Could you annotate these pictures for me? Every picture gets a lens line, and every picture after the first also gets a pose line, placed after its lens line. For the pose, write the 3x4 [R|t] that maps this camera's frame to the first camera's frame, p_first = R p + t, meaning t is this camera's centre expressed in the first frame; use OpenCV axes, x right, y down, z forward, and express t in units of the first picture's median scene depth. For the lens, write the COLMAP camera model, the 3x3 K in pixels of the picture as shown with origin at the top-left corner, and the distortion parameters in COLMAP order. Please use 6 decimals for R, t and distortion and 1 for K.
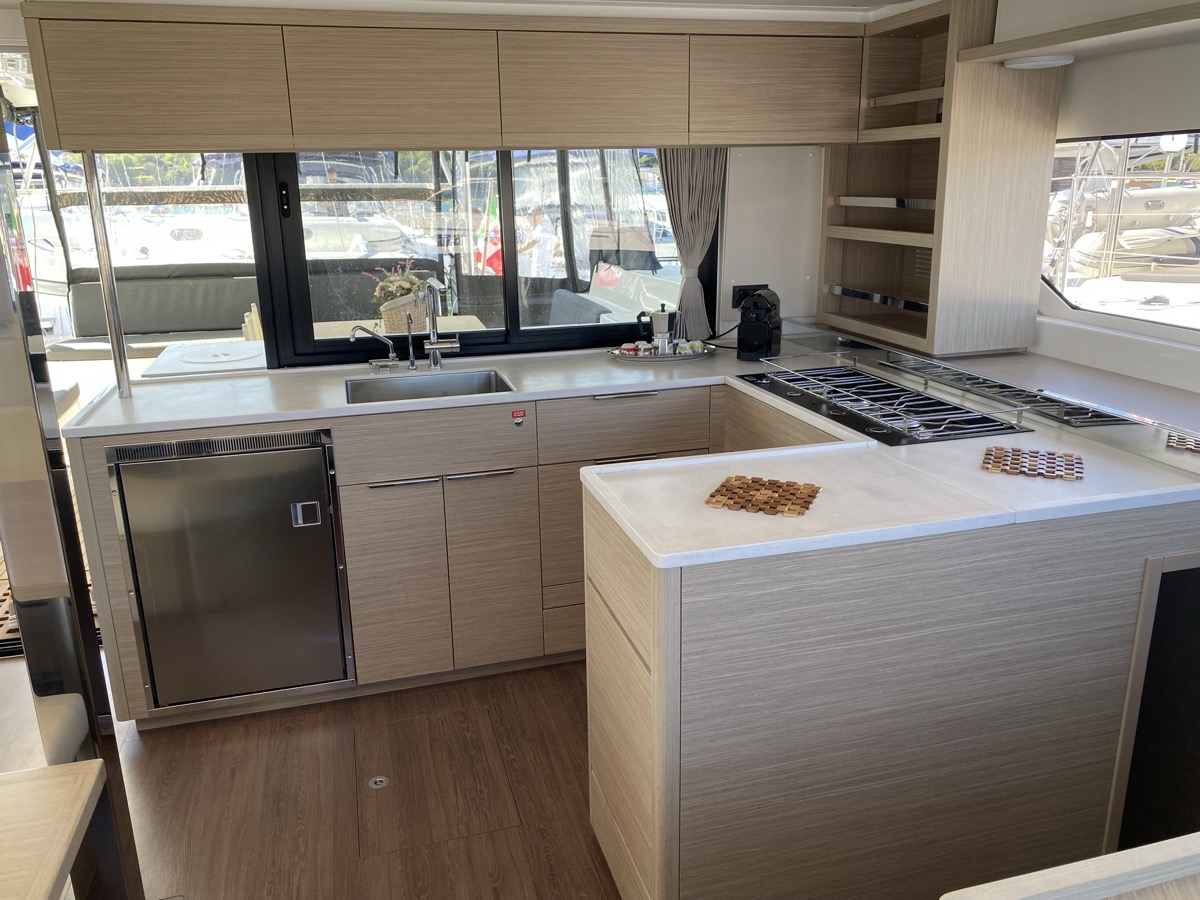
lens RADIAL K [[916.6, 0, 599.0], [0, 916.6, 447.6], [0, 0, 1]] dist [0.004876, -0.015780]
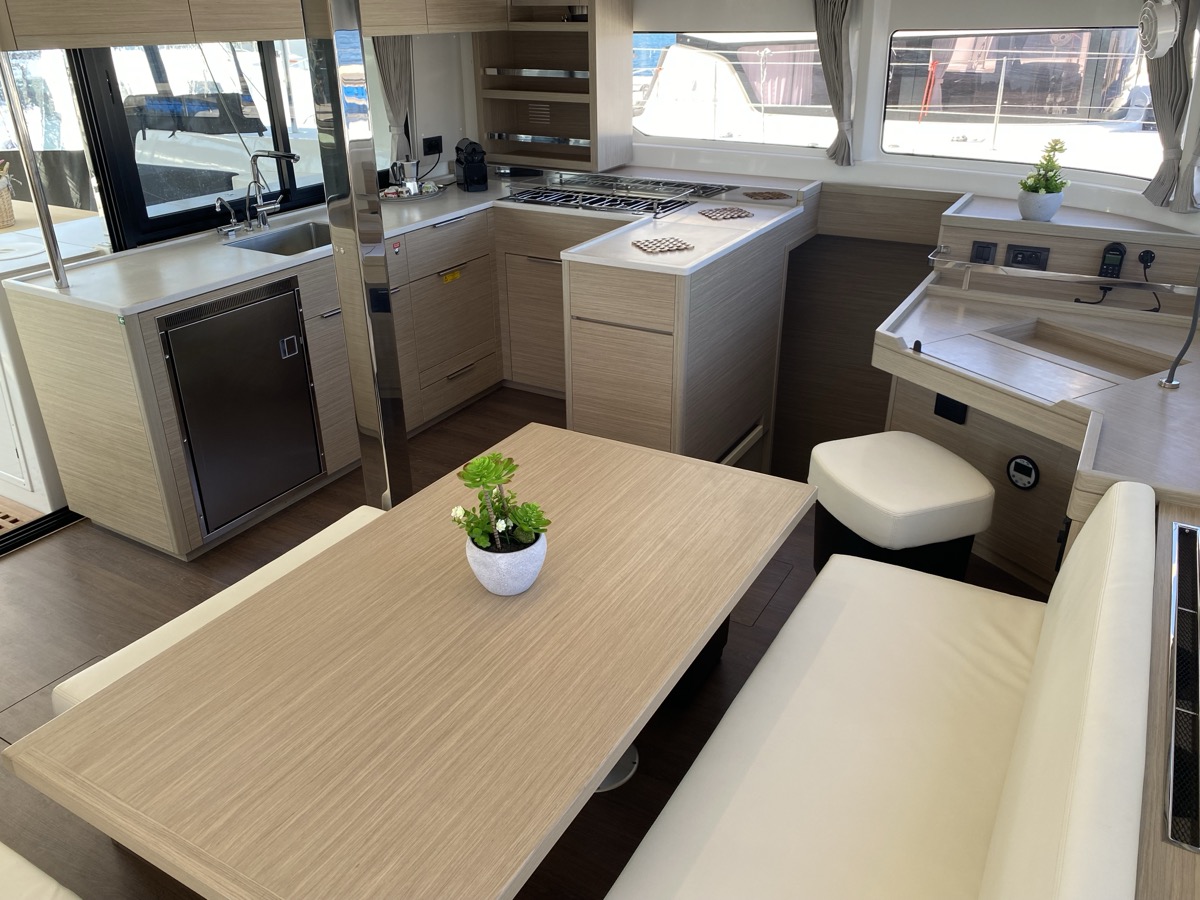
lens RADIAL K [[916.6, 0, 596.3], [0, 916.6, 444.6], [0, 0, 1]] dist [0.004876, -0.015780]
pose [[0.715020, -0.289010, 0.636569, -0.783185], [0.193703, 0.956800, 0.216823, 0.008090], [-0.671733, -0.031727, 0.740113, -0.204868]]
